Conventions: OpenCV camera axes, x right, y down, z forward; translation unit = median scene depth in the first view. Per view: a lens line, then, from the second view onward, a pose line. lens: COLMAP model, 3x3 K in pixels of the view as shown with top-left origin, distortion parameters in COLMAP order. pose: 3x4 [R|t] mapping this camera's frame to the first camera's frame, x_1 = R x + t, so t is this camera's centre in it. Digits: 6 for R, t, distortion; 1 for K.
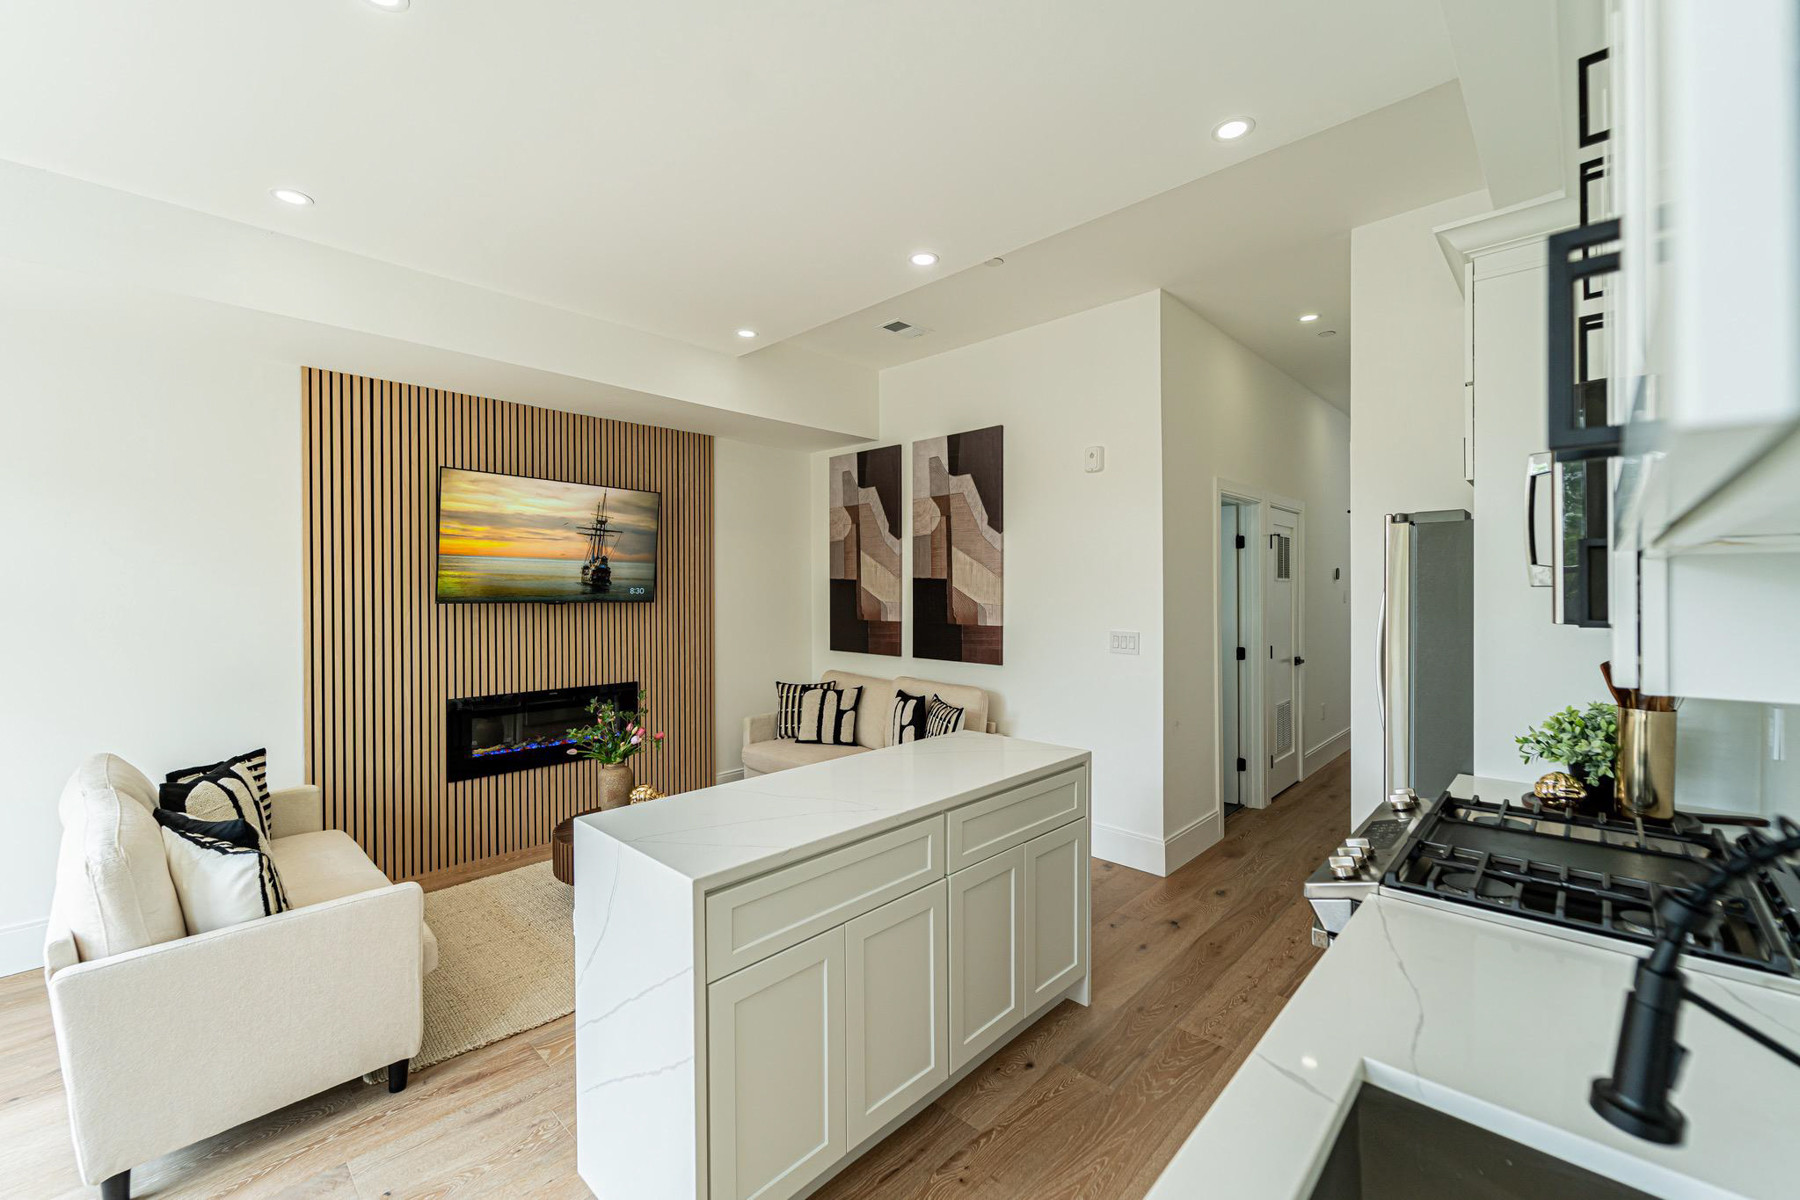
lens RADIAL K [[727.0, 0, 896.3], [0, 727.0, 592.1], [0, 0, 1]] dist [0.003679, -0.001583]
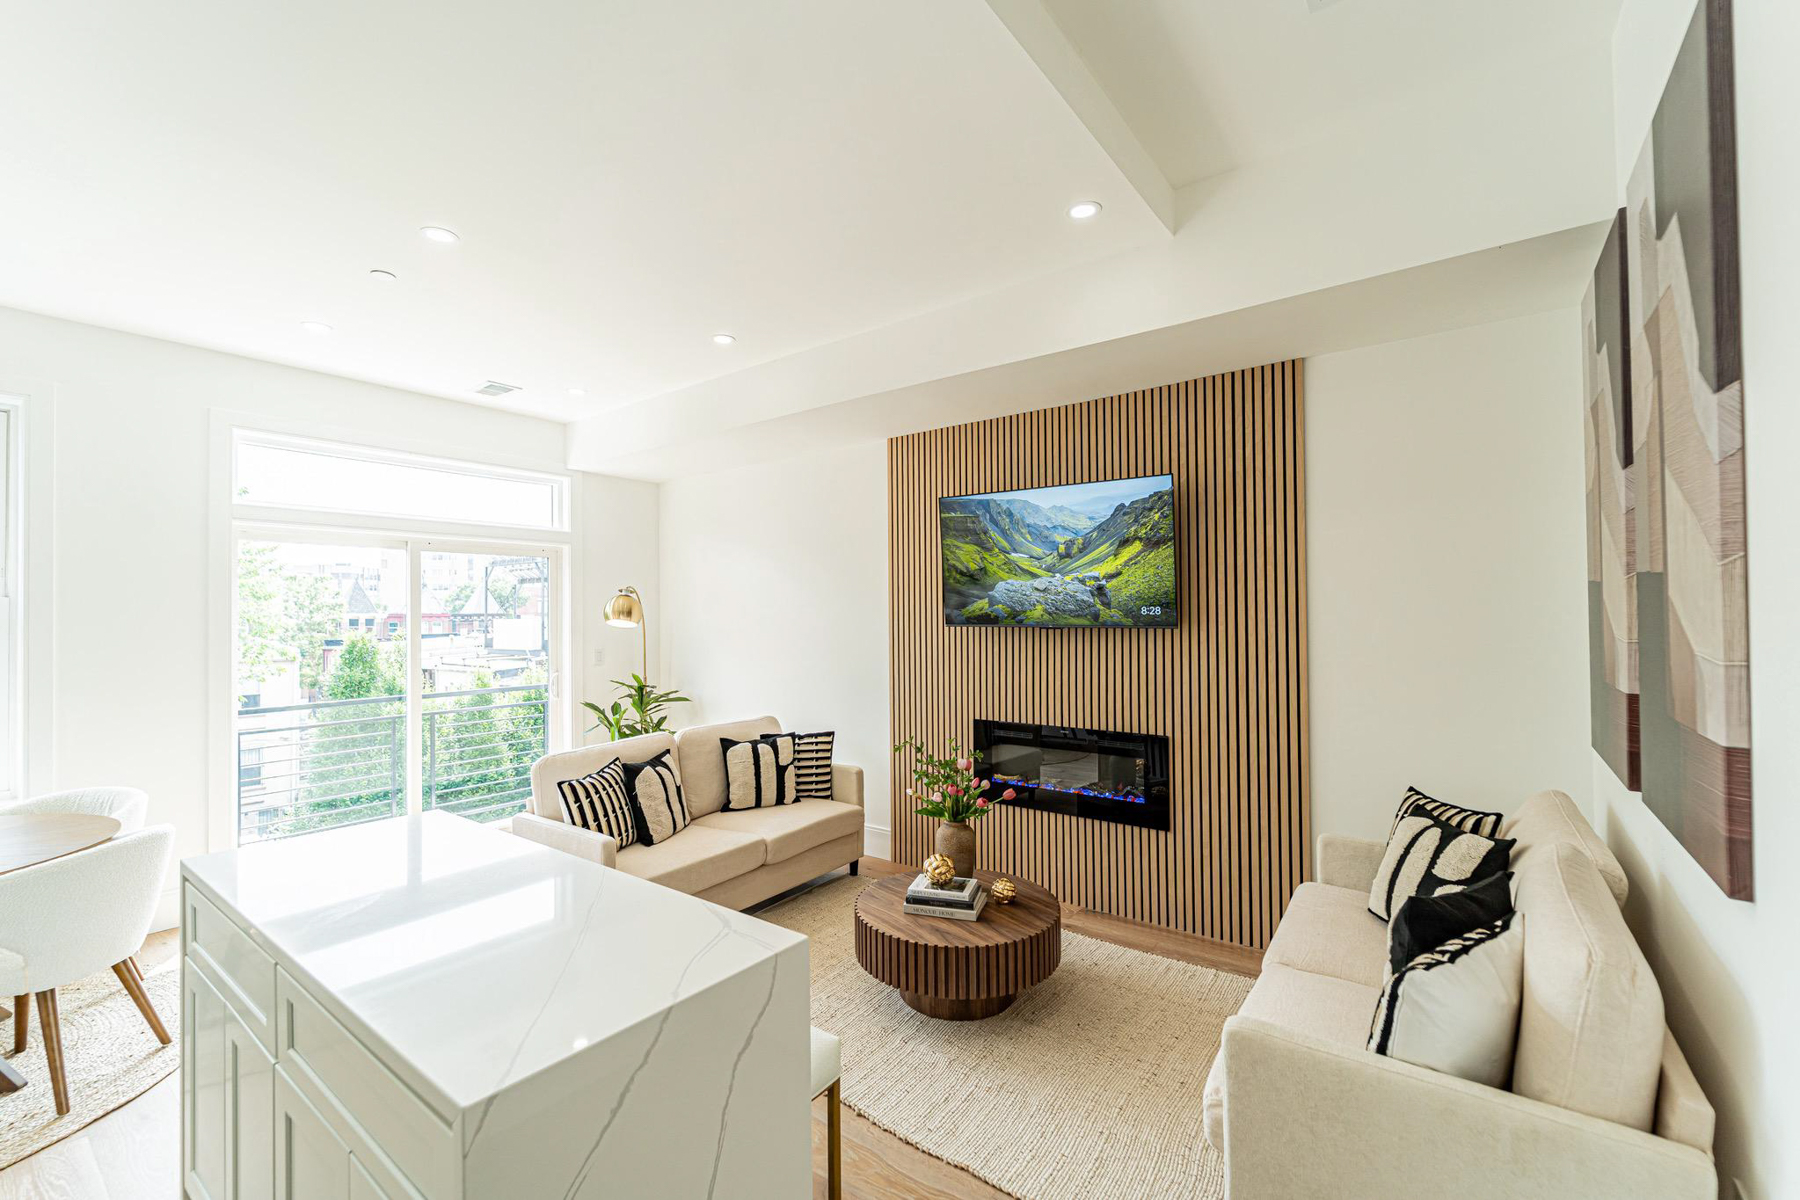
lens RADIAL K [[727.0, 0, 913.4], [0, 727.0, 611.1], [0, 0, 1]] dist [0.003679, -0.001583]
pose [[0.095371, -0.004394, -0.995432, 0.400402], [0.012194, 0.999920, -0.003245, -0.003494], [0.995367, -0.011829, 0.095417, 0.801624]]
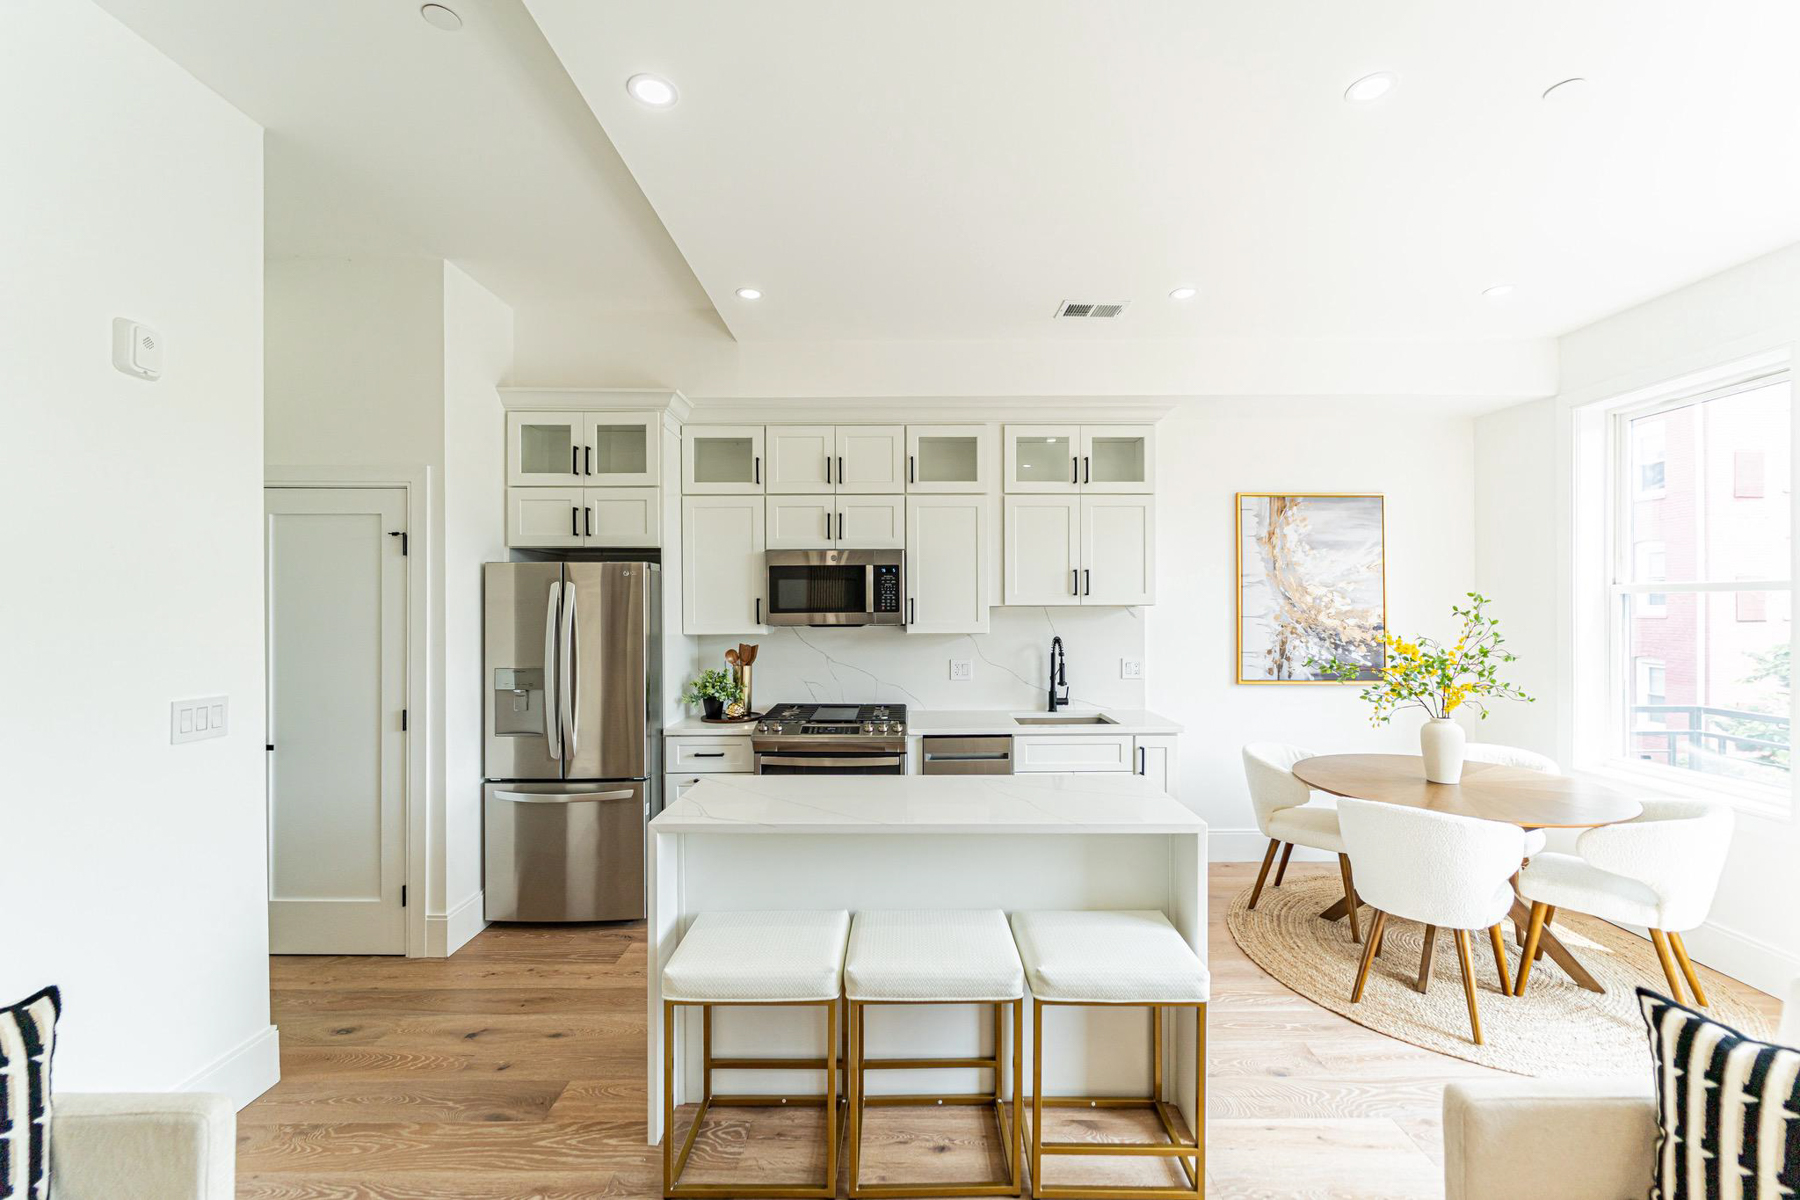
lens RADIAL K [[727.0, 0, 903.7], [0, 727.0, 599.9], [0, 0, 1]] dist [0.003679, -0.001583]
pose [[-0.688327, 0.007438, 0.725363, -0.432909], [0.004011, 0.999971, -0.006448, -0.013264], [-0.725390, -0.001529, -0.688337, 0.990952]]
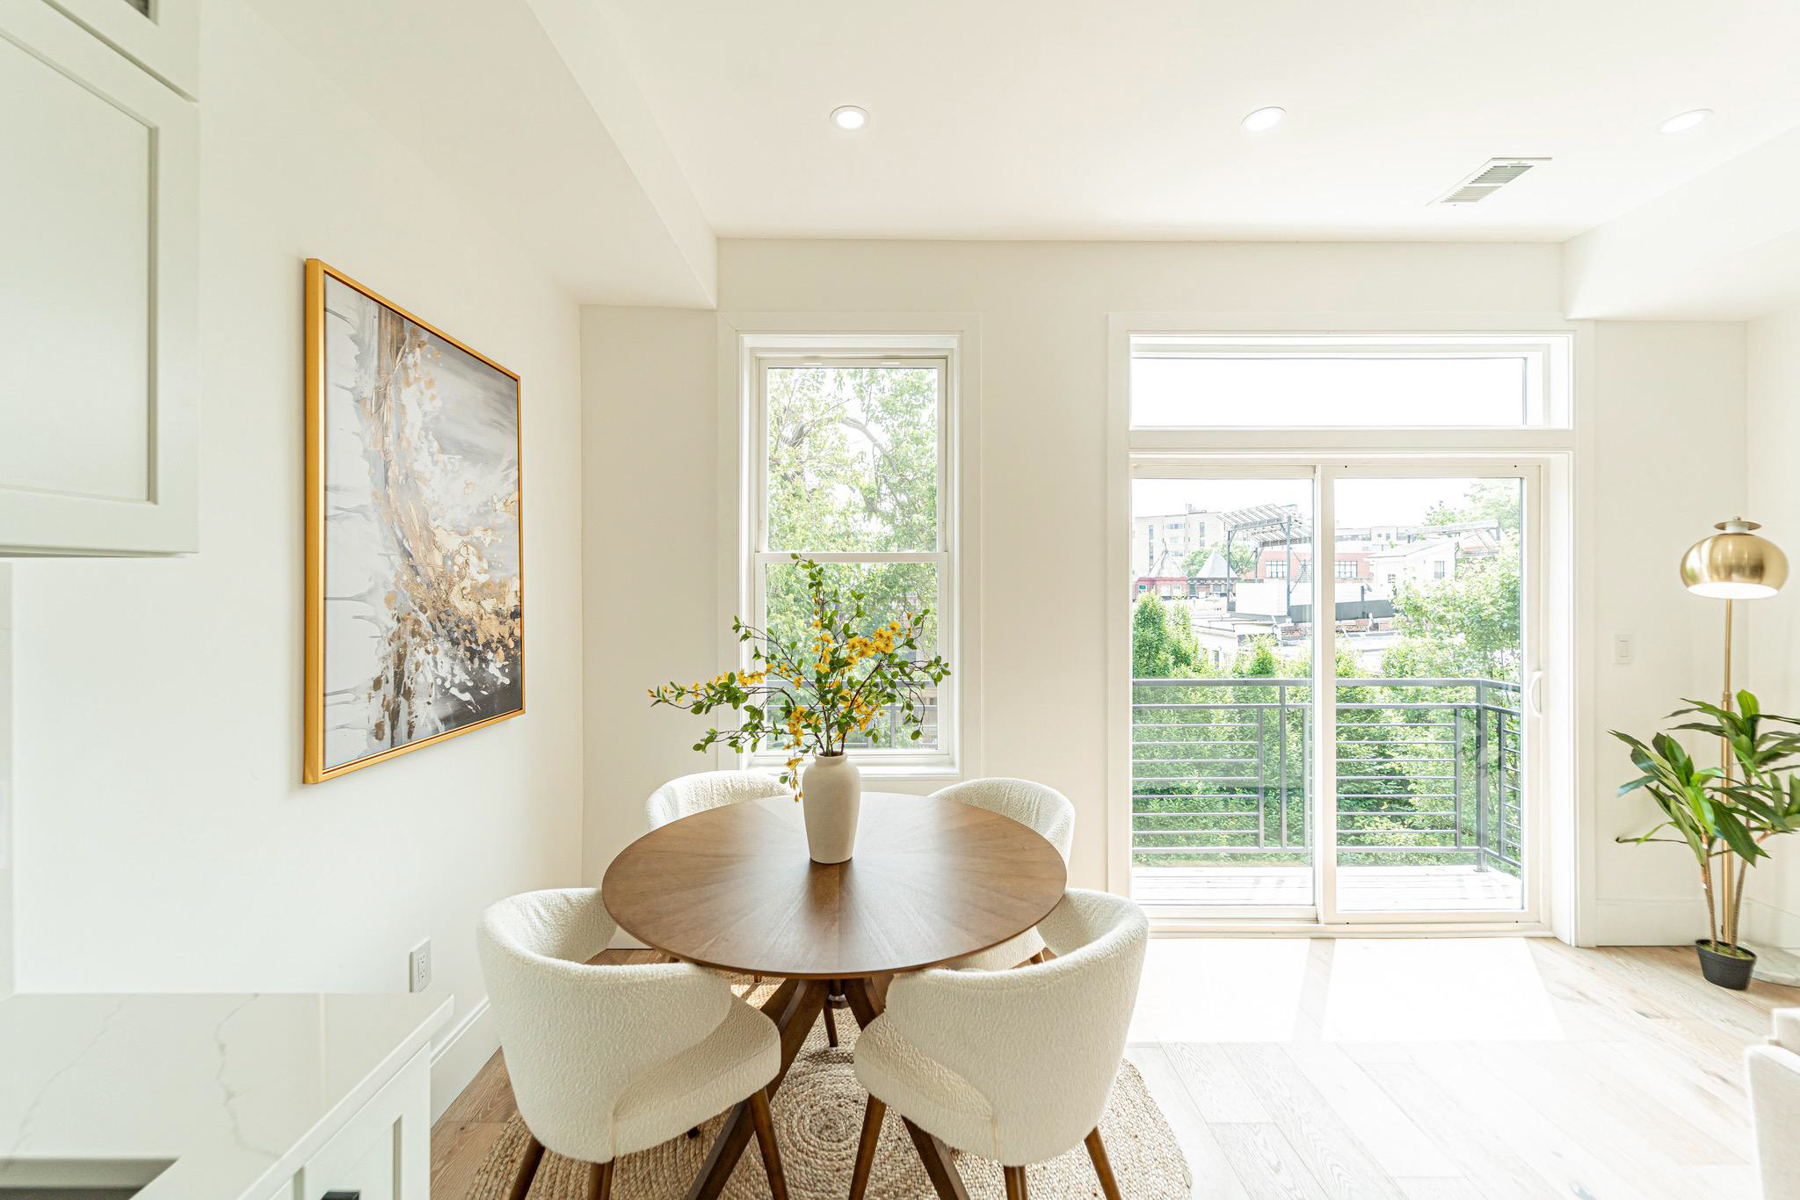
lens RADIAL K [[727.0, 0, 897.6], [0, 727.0, 585.9], [0, 0, 1]] dist [0.003679, -0.001583]
pose [[-0.726633, 0.004830, -0.687009, 0.054304], [0.003242, 0.999988, 0.003602, -0.000673], [0.687019, 0.000390, -0.726640, 0.386664]]
